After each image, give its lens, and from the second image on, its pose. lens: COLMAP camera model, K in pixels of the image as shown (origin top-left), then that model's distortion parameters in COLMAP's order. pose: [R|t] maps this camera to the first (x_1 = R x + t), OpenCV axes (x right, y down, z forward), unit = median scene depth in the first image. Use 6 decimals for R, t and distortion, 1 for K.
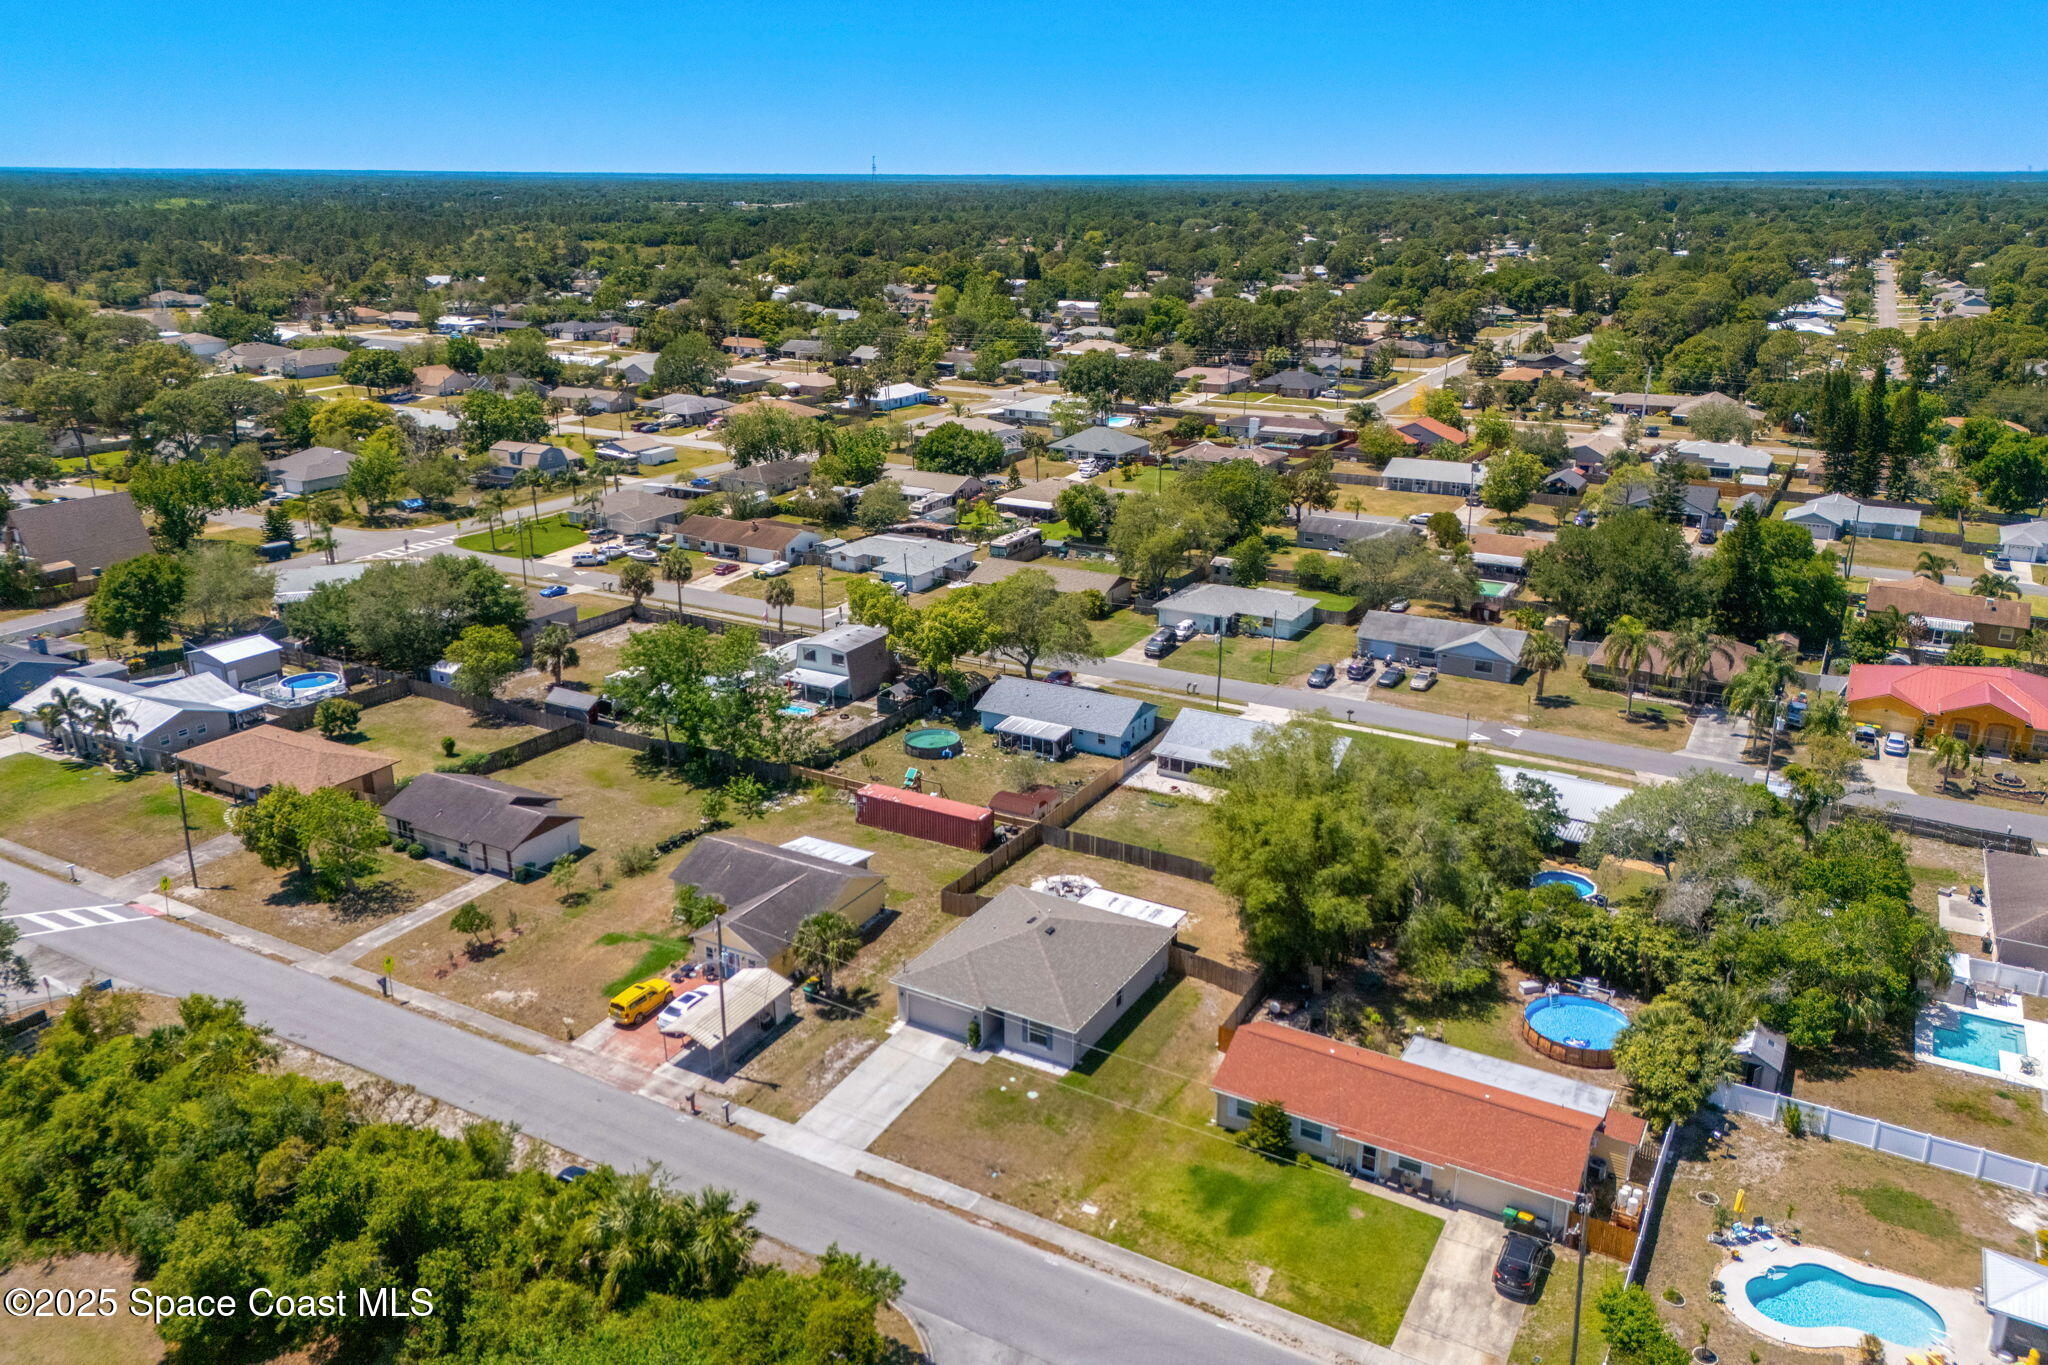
lens RADIAL K [[1500.7, 0, 1022.6], [0, 1500.7, 694.5], [0, 0, 1]] dist [0.078782, -0.034886]
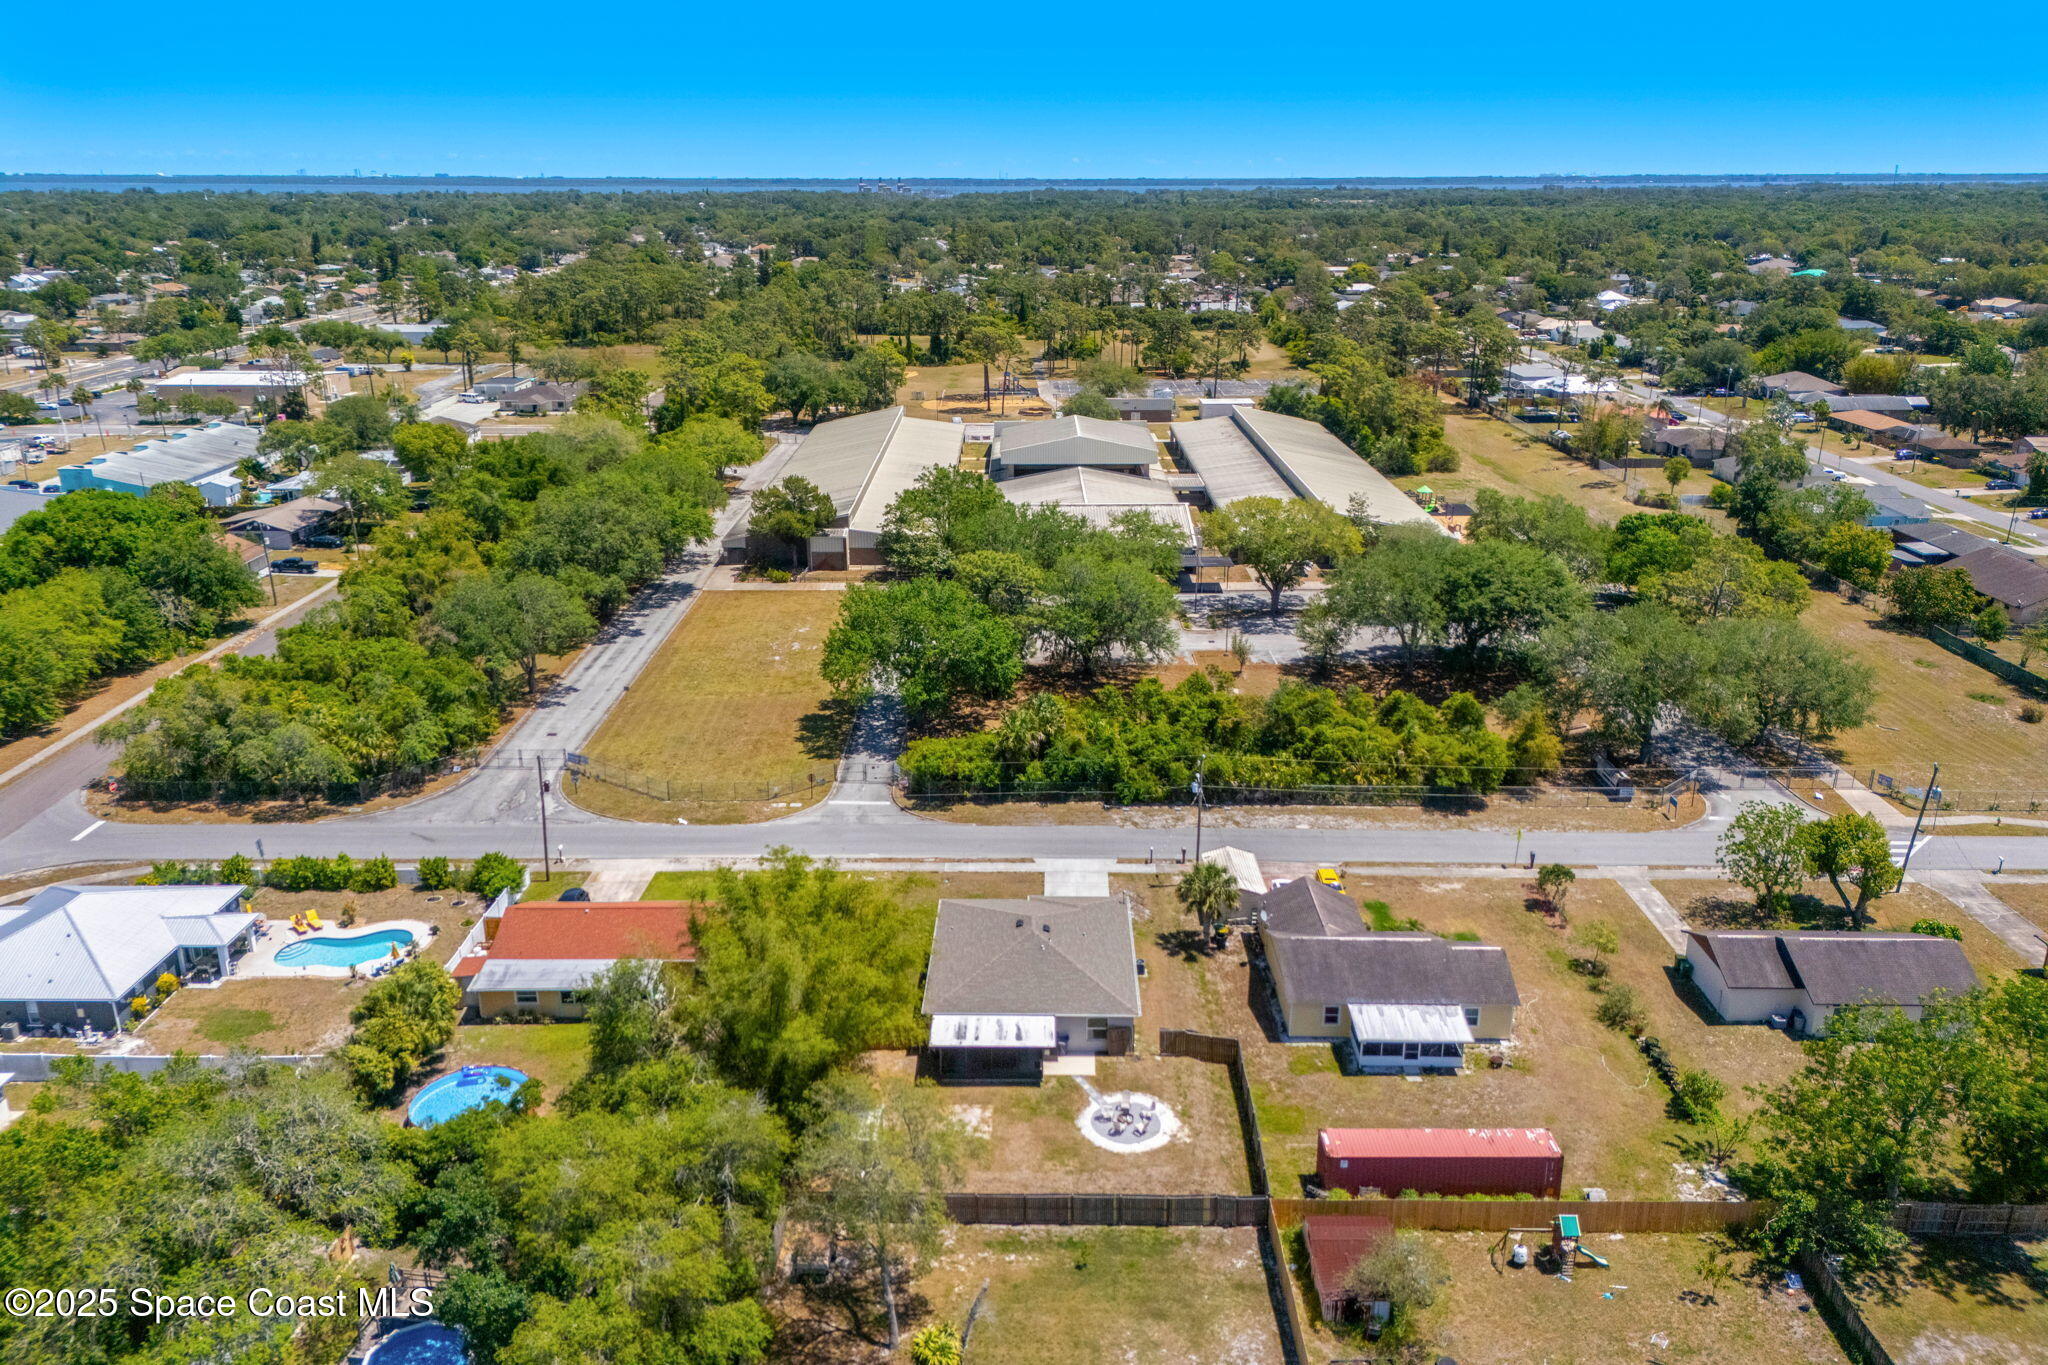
lens RADIAL K [[1506.2, 0, 1016.6], [0, 1506.2, 667.5], [0, 0, 1]] dist [0.077525, -0.072804]
pose [[-0.877210, 0.148111, -0.456690, 0.351301], [-0.160019, 0.806641, 0.568968, -0.424998], [0.452655, 0.572184, -0.683893, 1.240457]]
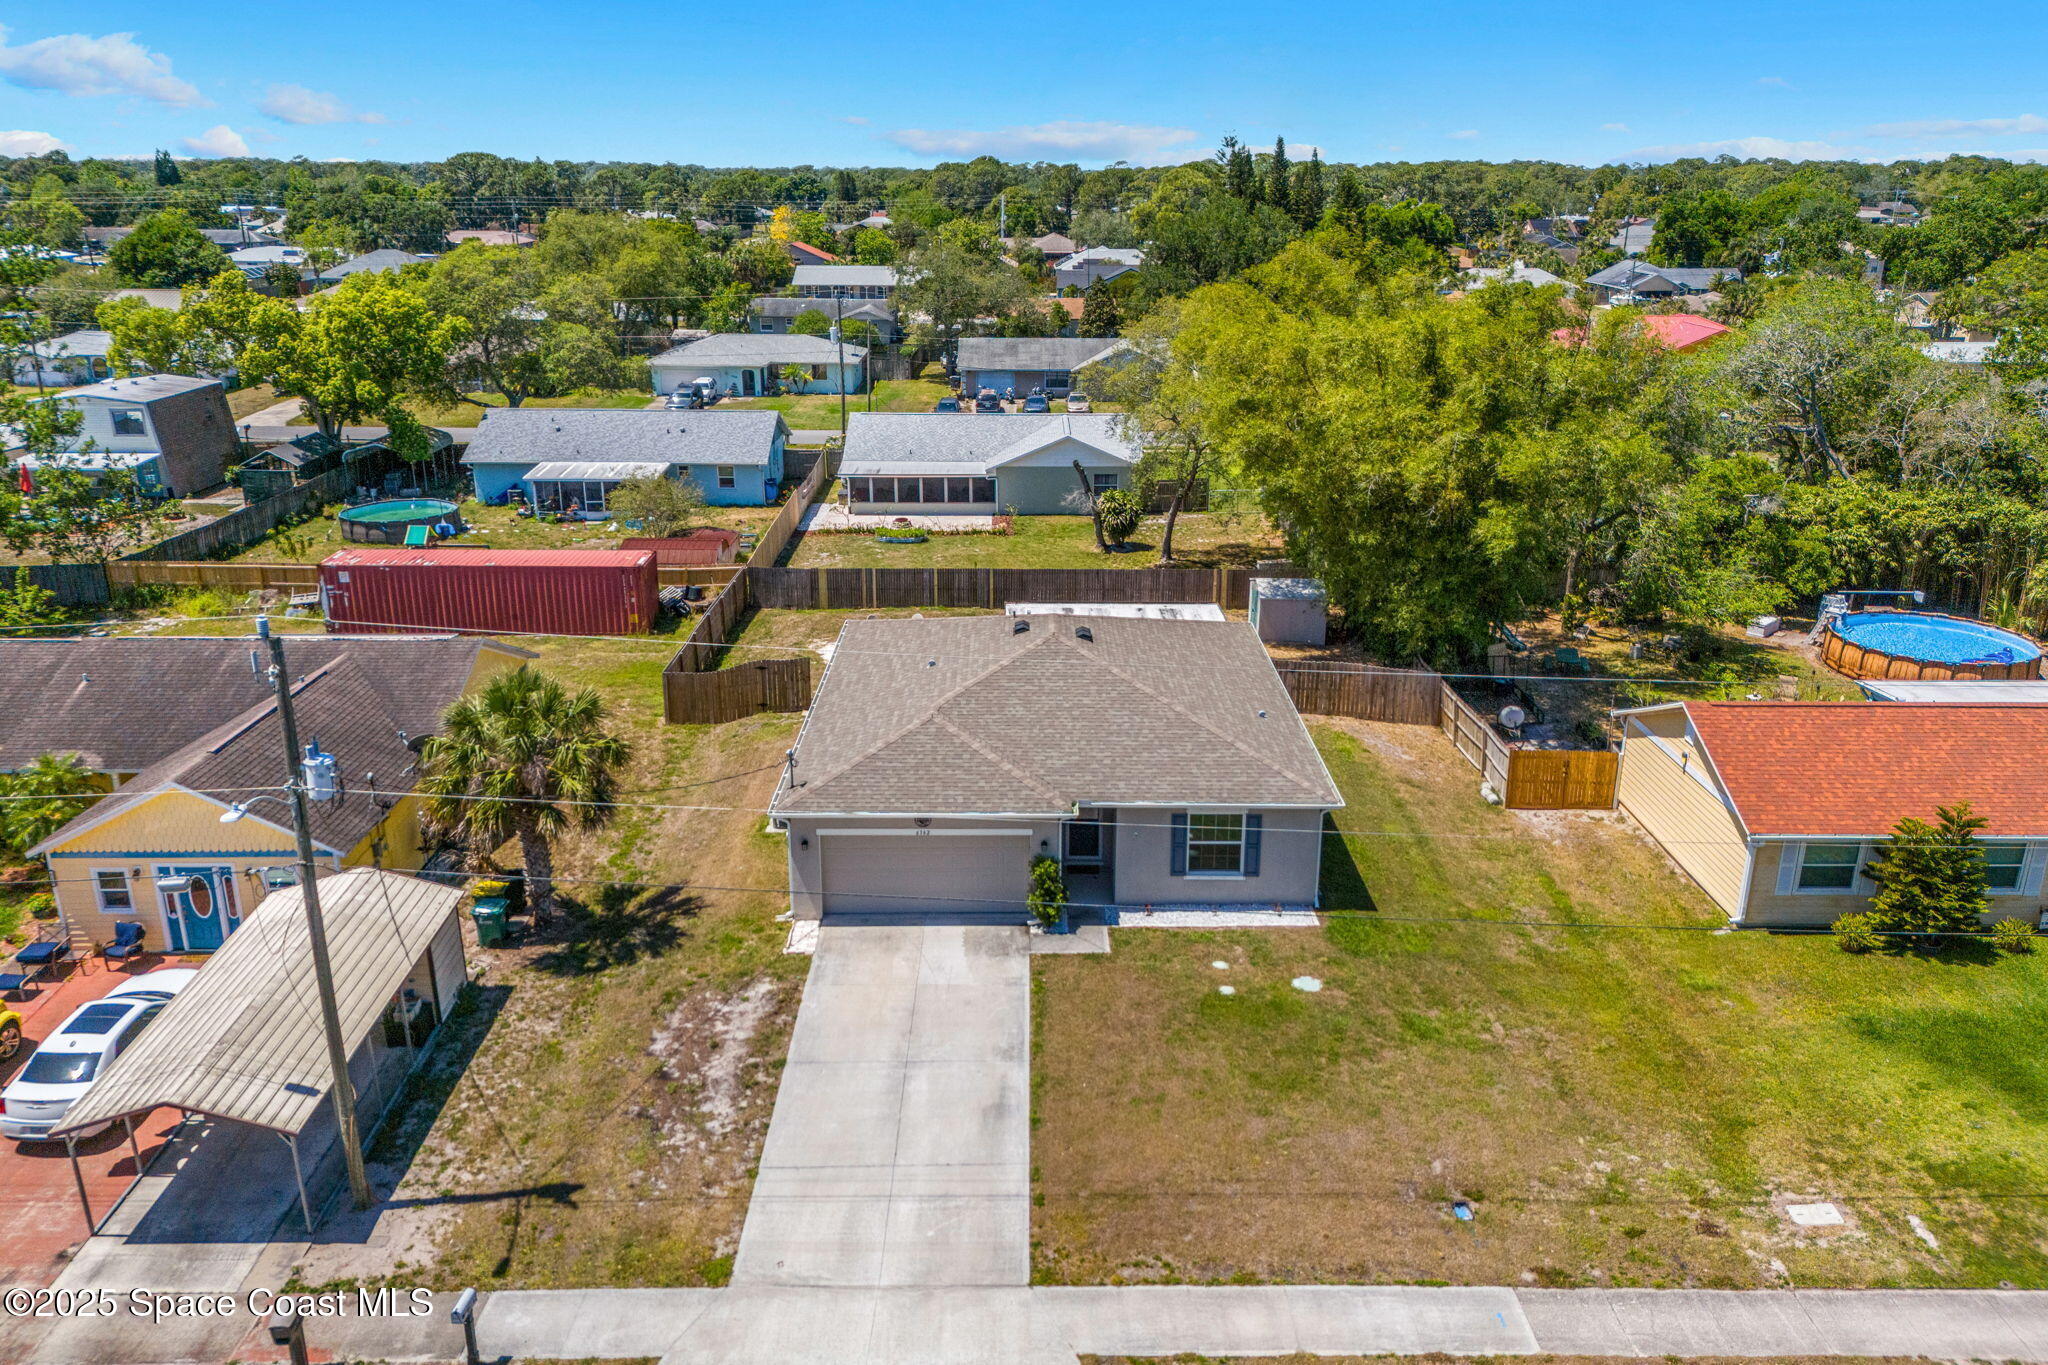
lens RADIAL K [[1506.2, 0, 1021.2], [0, 1506.2, 711.6], [0, 0, 1]] dist [0.077525, -0.072804]
pose [[0.865964, -0.165931, 0.471777, -0.153692], [0.162831, 0.985499, 0.047732, 0.122658], [-0.472856, 0.035485, 0.880425, 0.506348]]
